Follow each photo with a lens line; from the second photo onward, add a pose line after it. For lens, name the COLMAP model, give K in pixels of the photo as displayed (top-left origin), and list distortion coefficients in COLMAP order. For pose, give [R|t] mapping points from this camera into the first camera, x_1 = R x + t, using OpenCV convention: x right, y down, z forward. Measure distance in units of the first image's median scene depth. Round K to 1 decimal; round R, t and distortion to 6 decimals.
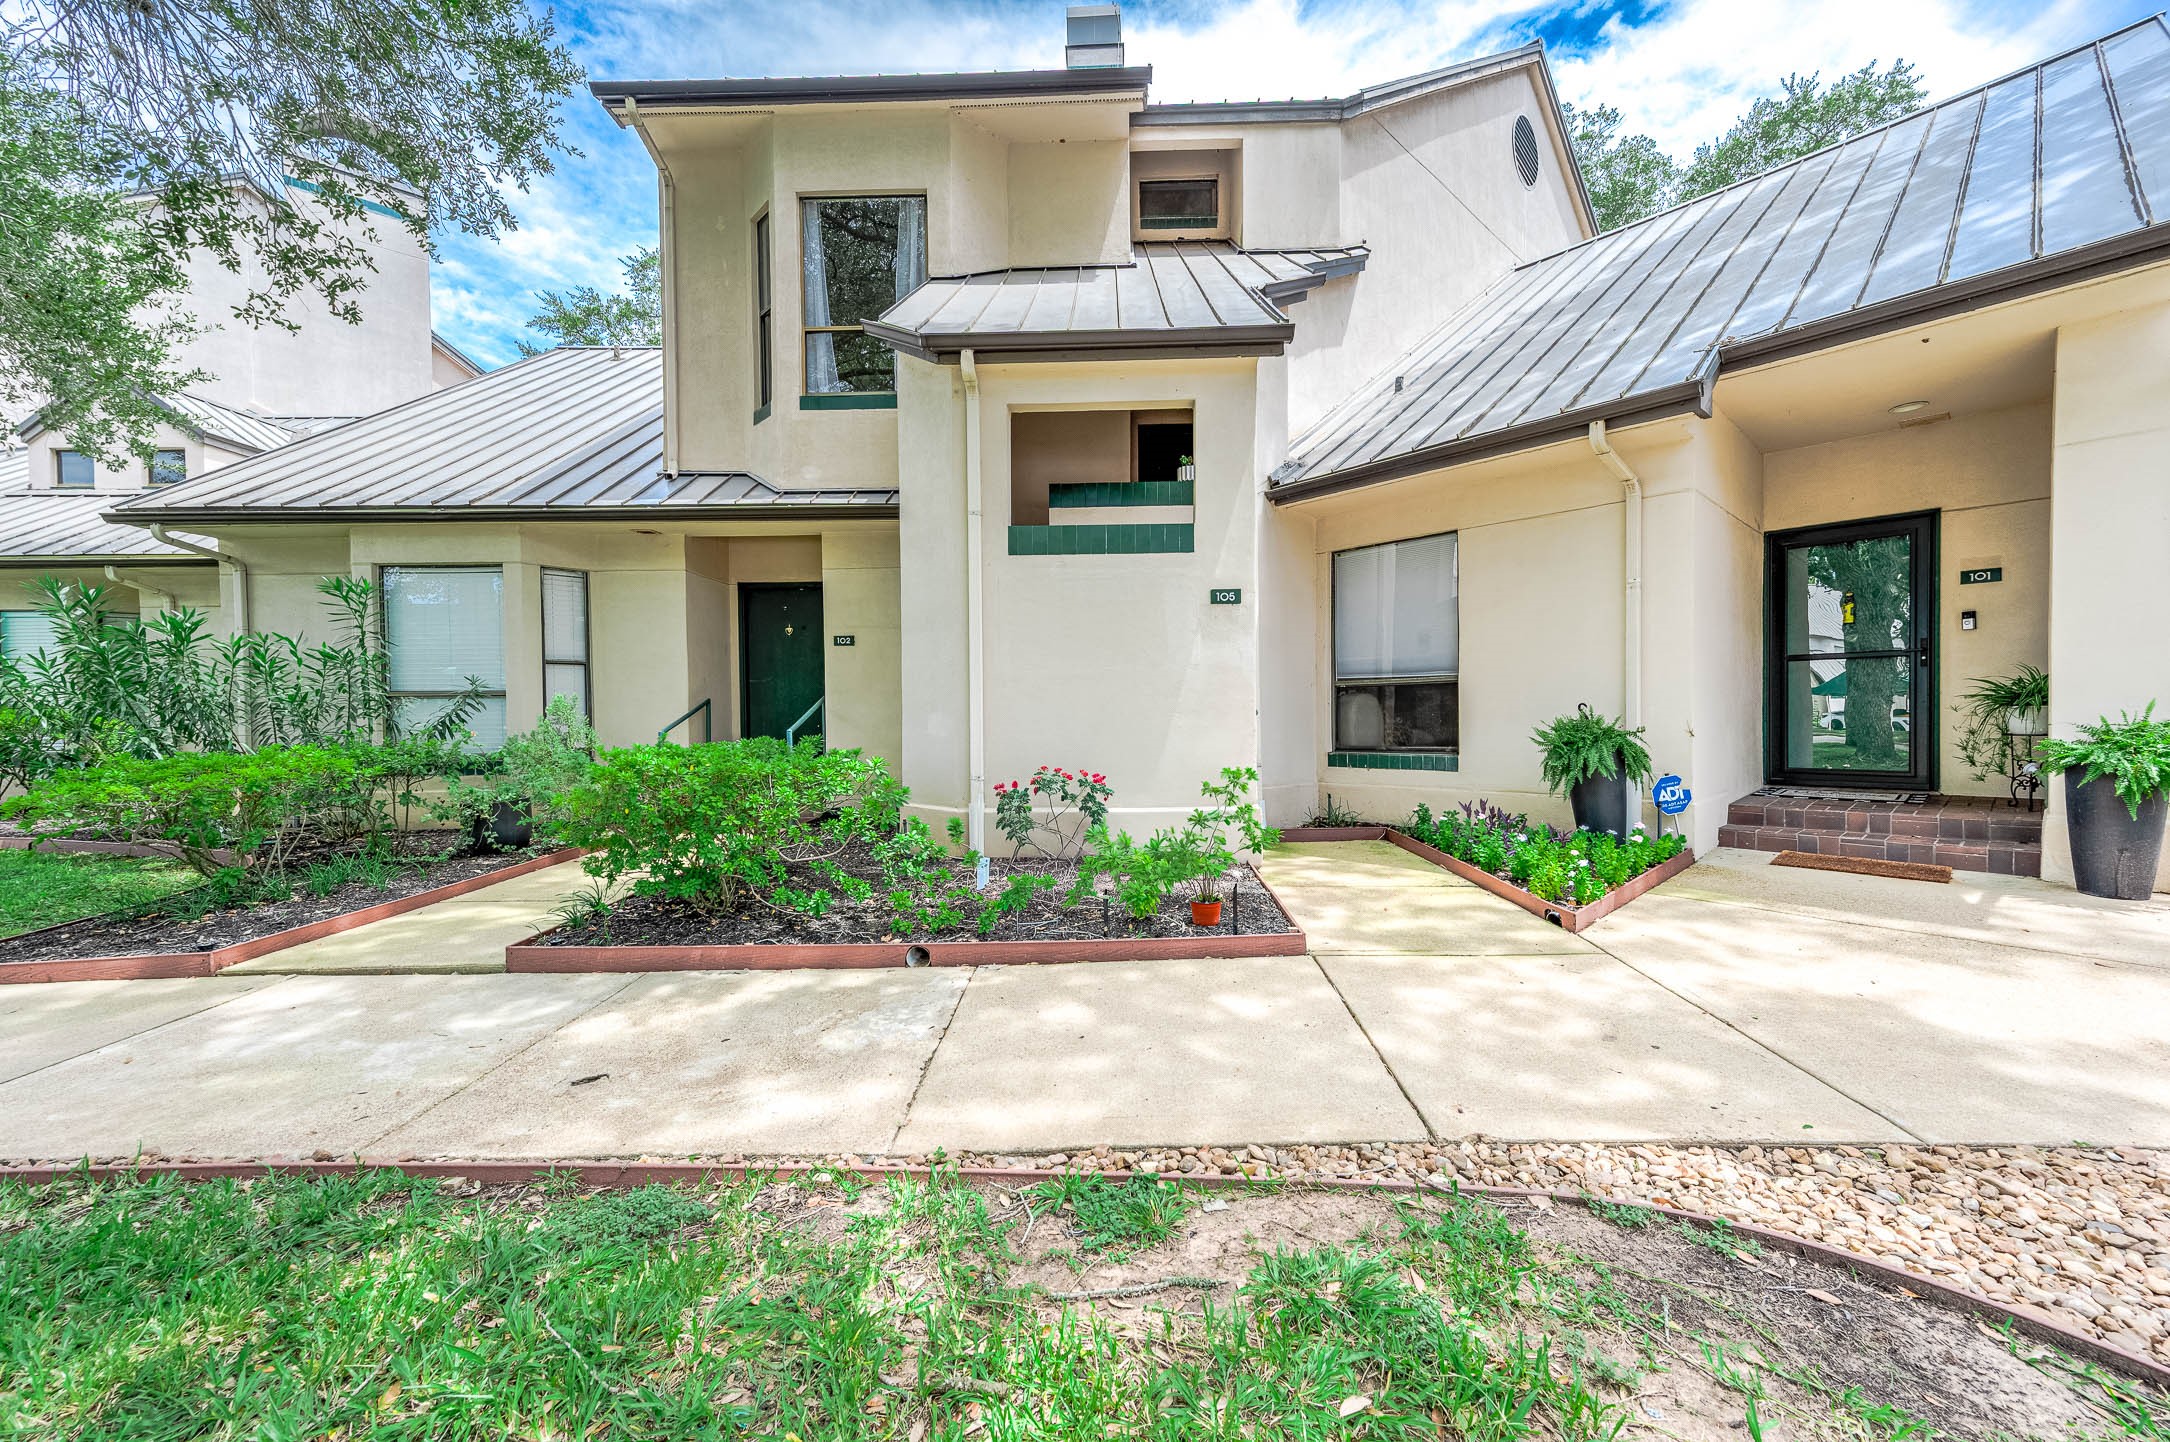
lens RADIAL K [[871.3, 0, 1081.3], [0, 871.3, 710.5], [0, 0, 1]] dist [0.000019, 0.007841]
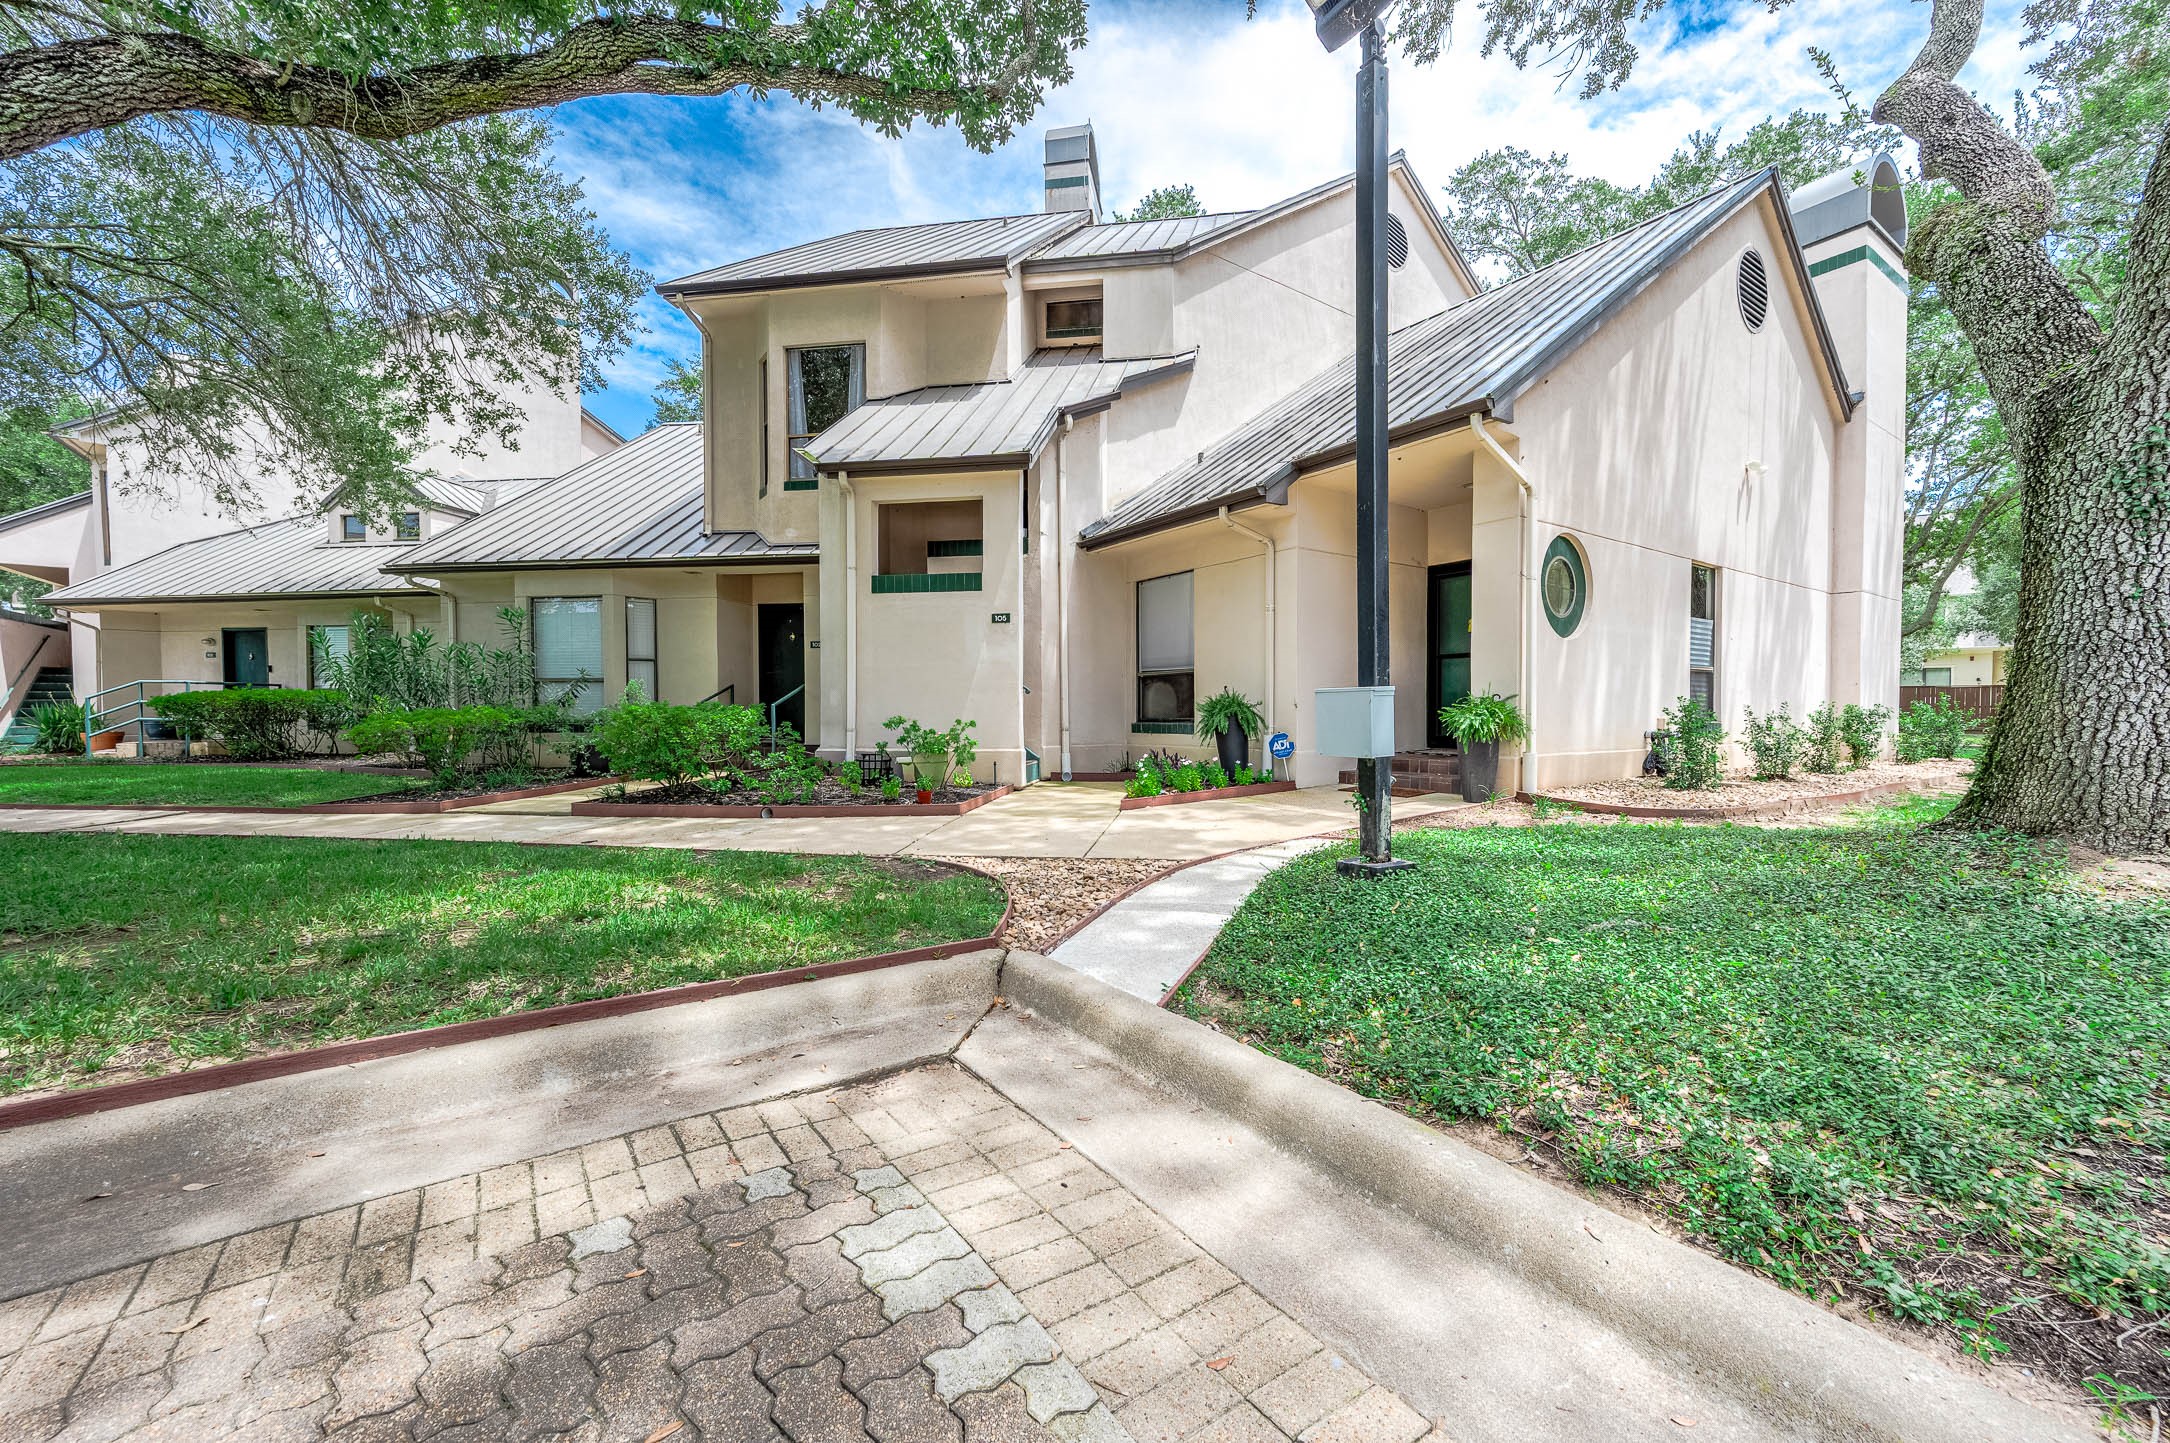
lens RADIAL K [[871.3, 0, 1081.3], [0, 871.3, 711.0], [0, 0, 1]] dist [0.000019, 0.007841]
pose [[0.990564, 0.008242, -0.136806, 0.399519], [-0.007967, 0.999965, 0.002560, 0.025820], [0.136822, -0.001446, 0.990595, -0.423396]]
